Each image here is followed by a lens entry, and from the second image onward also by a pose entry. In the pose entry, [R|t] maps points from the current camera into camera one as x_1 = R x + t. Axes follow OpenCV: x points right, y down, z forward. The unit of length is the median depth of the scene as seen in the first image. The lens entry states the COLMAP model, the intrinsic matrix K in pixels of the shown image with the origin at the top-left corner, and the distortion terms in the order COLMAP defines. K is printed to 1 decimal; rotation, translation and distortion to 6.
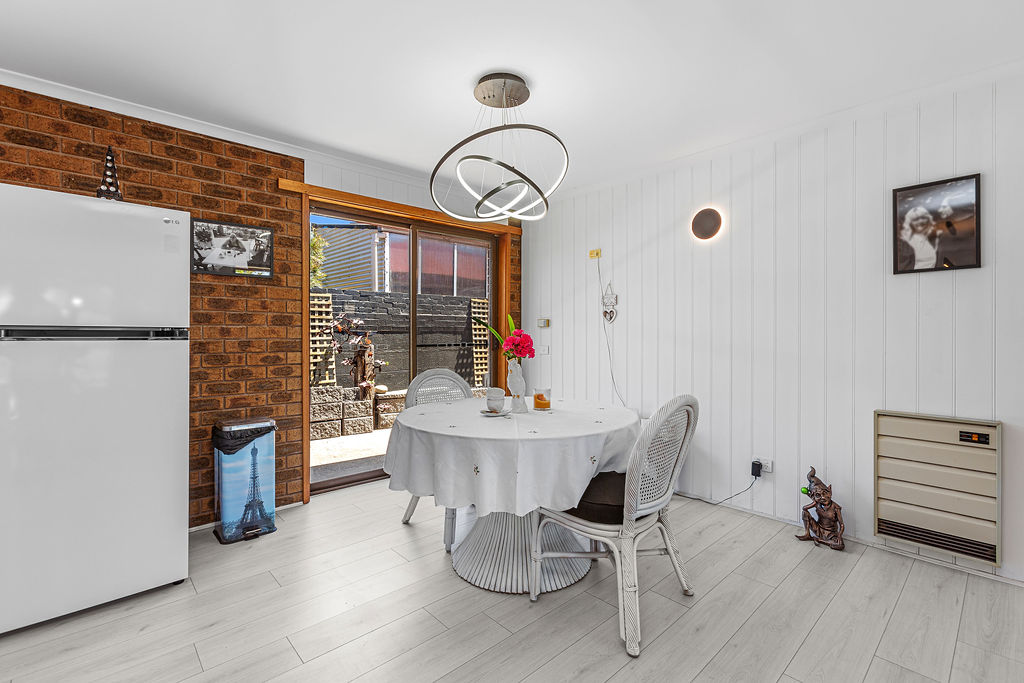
lens RADIAL K [[462.2, 0, 512.2], [0, 462.2, 331.8], [0, 0, 1]] dist [-0.000086, 0.000138]
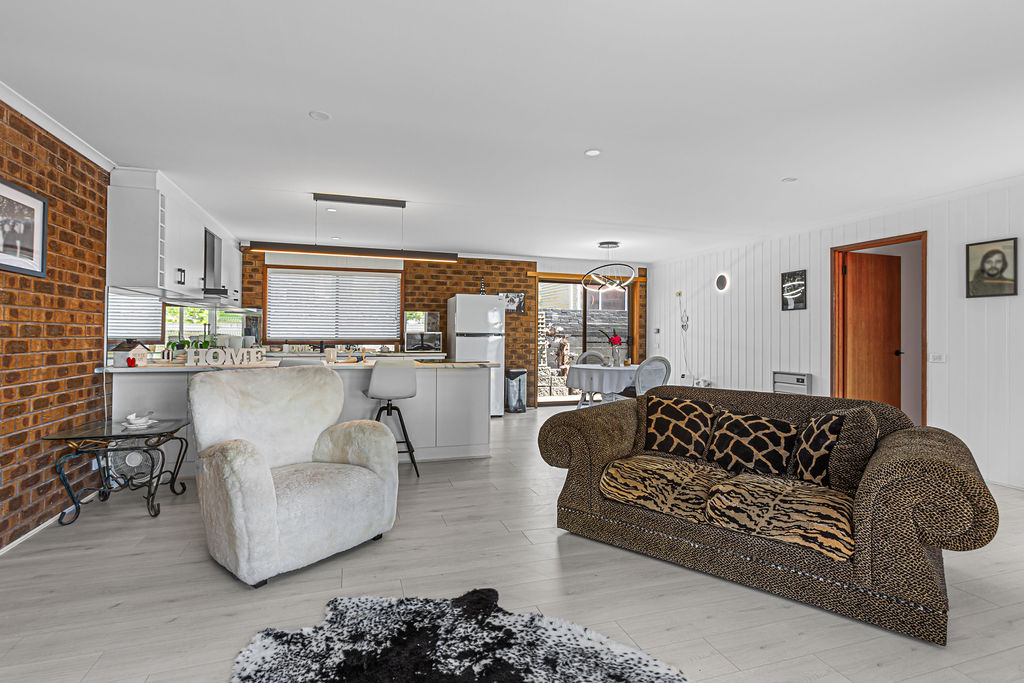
lens RADIAL K [[481.3, 0, 510.1], [0, 481.3, 335.7], [0, 0, 1]] dist [-0.004220, 0.000056]
pose [[0.907515, 0.006525, -0.419969, 0.467853], [-0.006448, 0.999978, 0.001603, 0.000679], [0.419970, 0.001253, 0.907537, -1.307878]]
